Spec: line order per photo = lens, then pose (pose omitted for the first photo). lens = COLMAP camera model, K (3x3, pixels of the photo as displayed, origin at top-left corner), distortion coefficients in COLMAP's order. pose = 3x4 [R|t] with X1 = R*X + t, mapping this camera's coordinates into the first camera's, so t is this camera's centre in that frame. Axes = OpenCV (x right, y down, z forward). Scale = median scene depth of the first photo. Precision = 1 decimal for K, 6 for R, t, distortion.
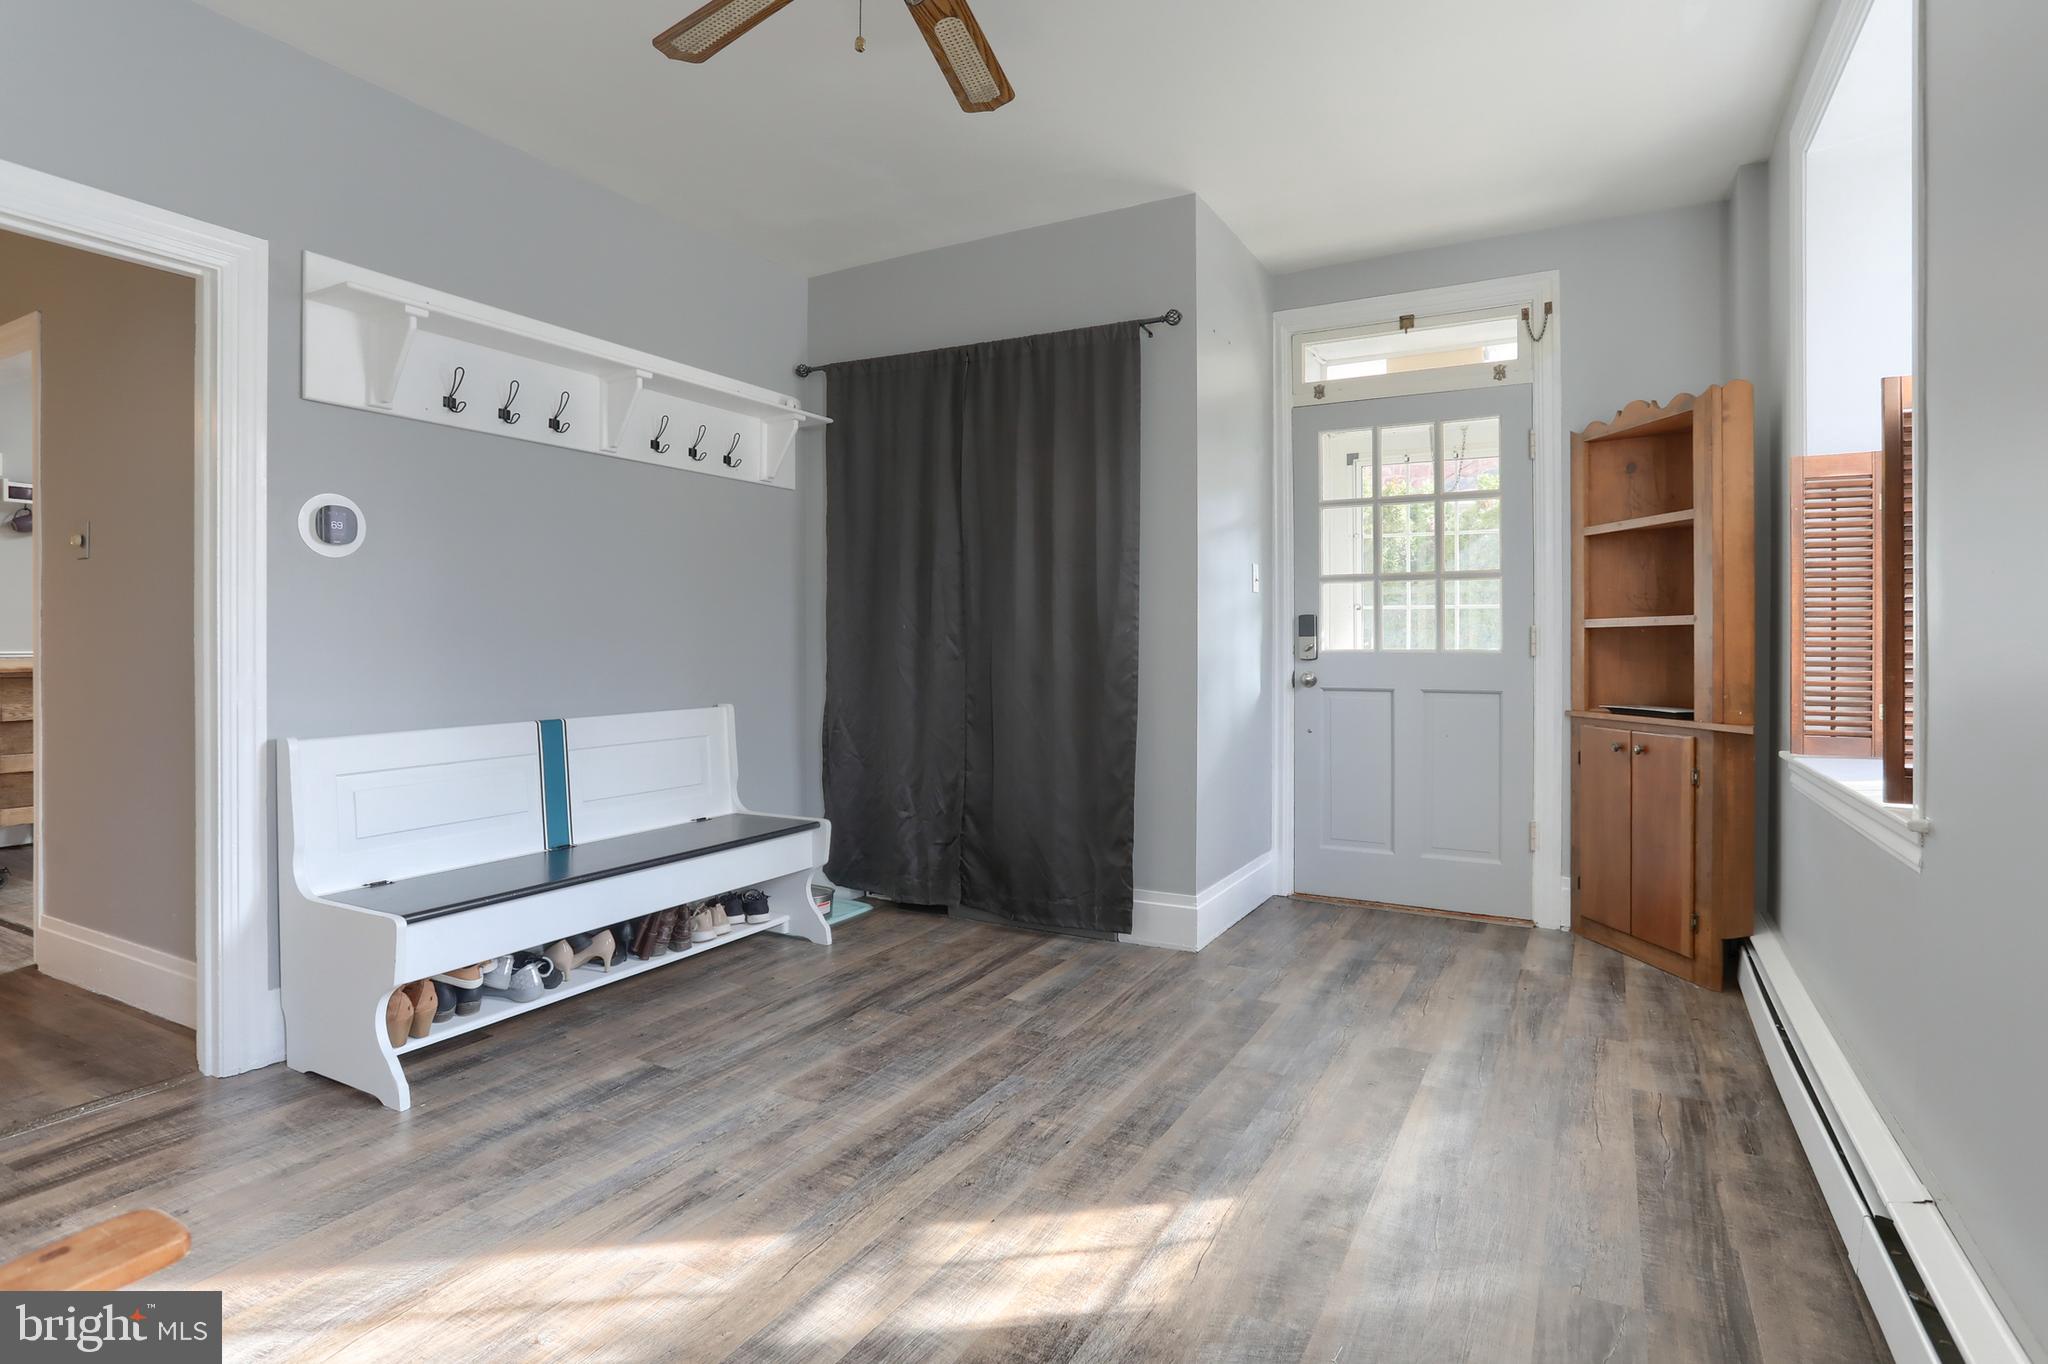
lens RADIAL K [[1032.6, 0, 1024.1], [0, 1032.6, 627.0], [0, 0, 1]] dist [-0.046905, 0.023170]
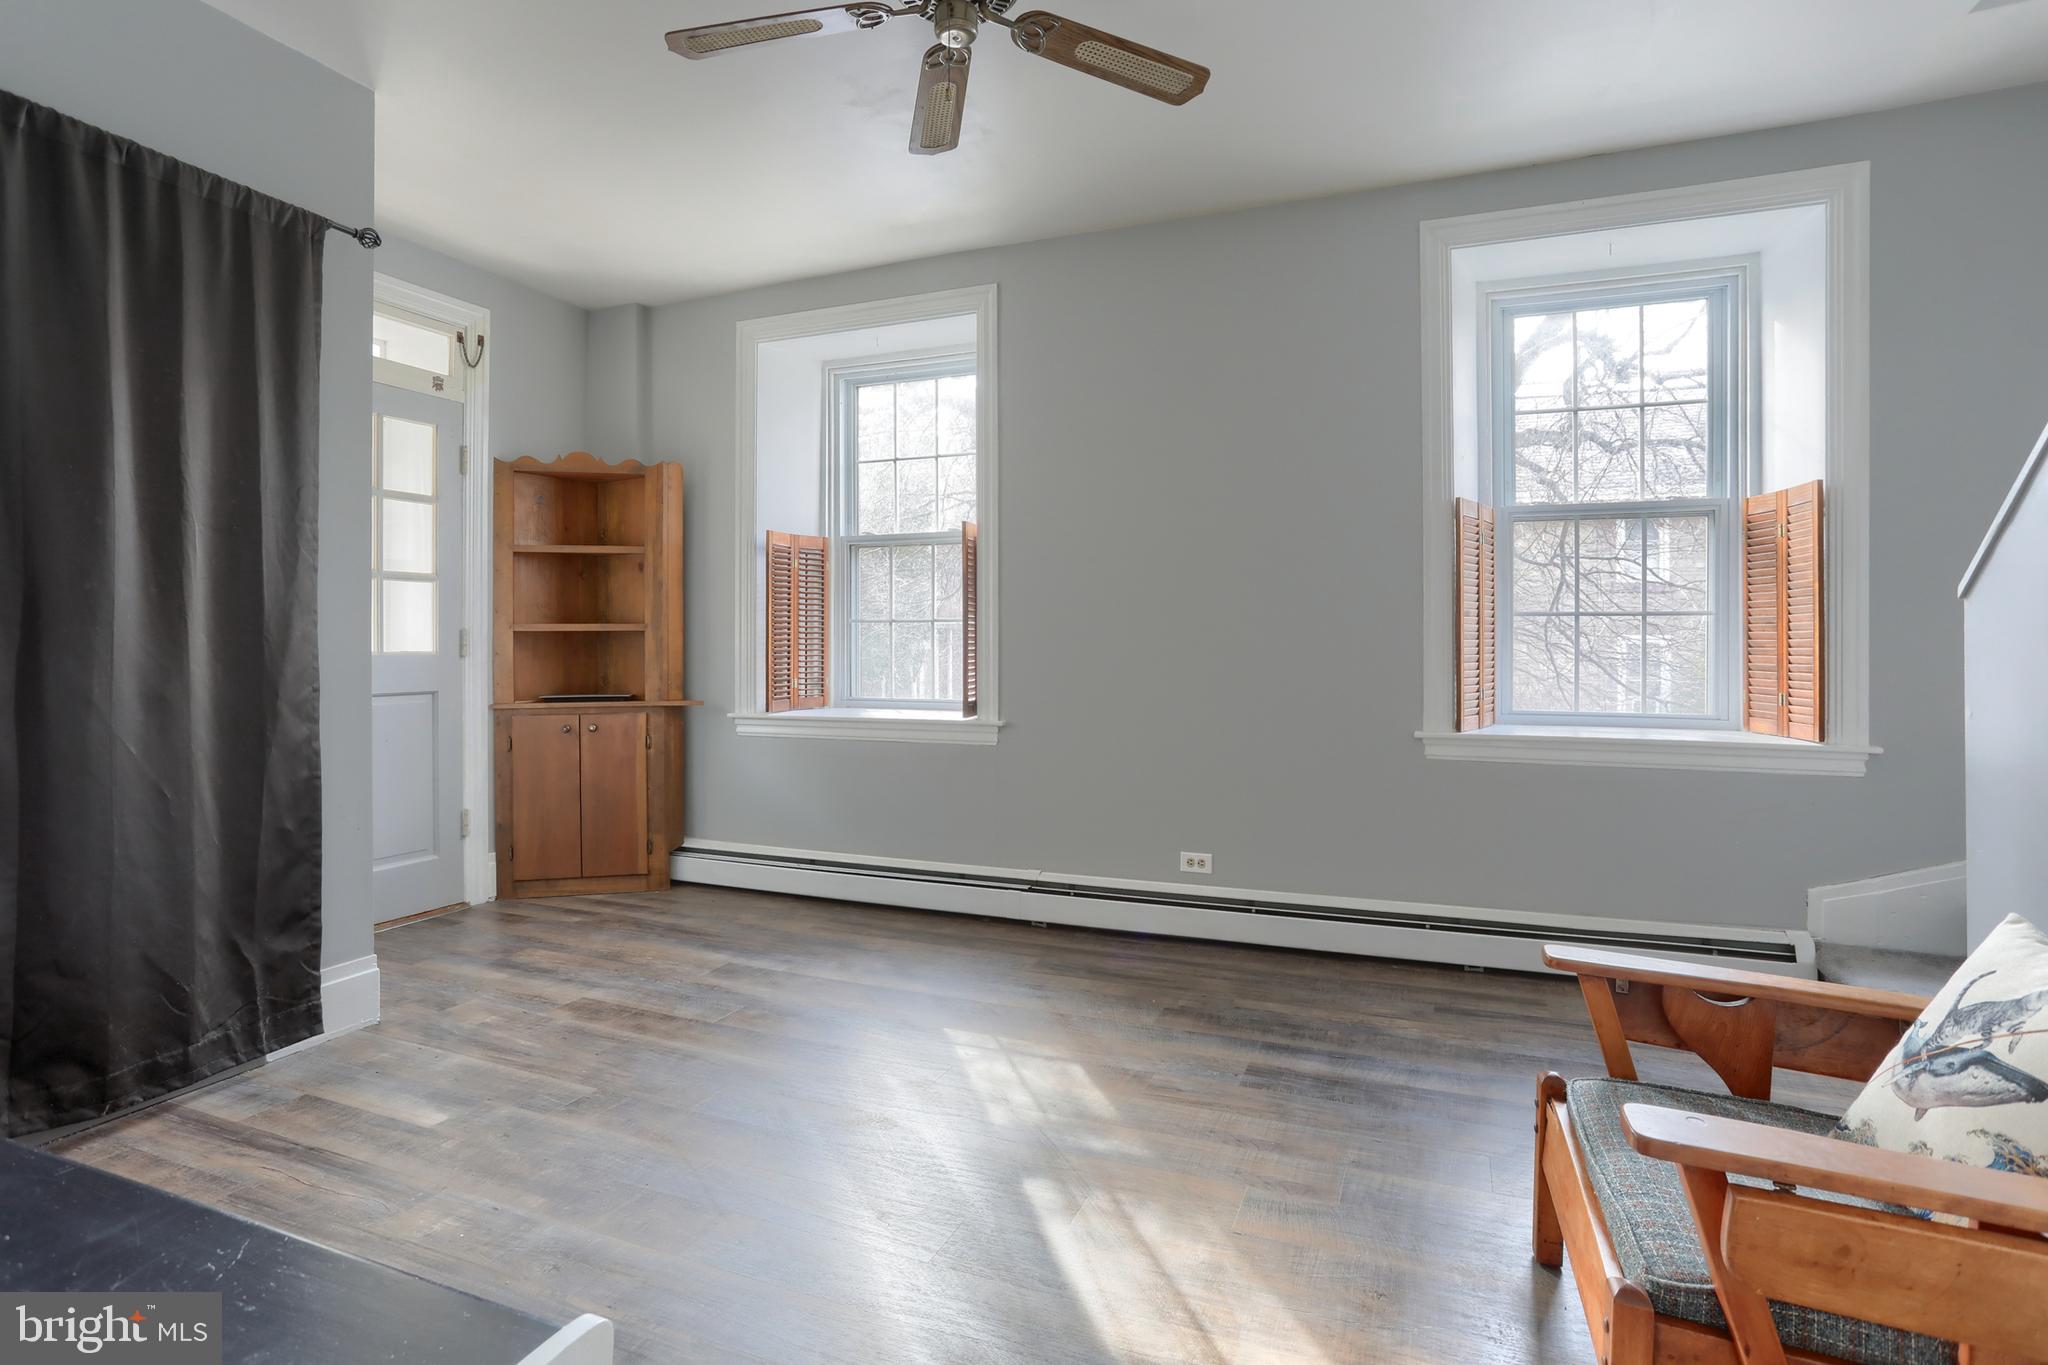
lens RADIAL K [[1032.6, 0, 1021.8], [0, 1032.6, 622.0], [0, 0, 1]] dist [-0.046905, 0.023170]
pose [[-0.112581, 0.020642, 0.993428, -0.869651], [-0.014934, 0.999636, -0.022463, 0.009882], [-0.993530, -0.017364, -0.112232, 0.727140]]
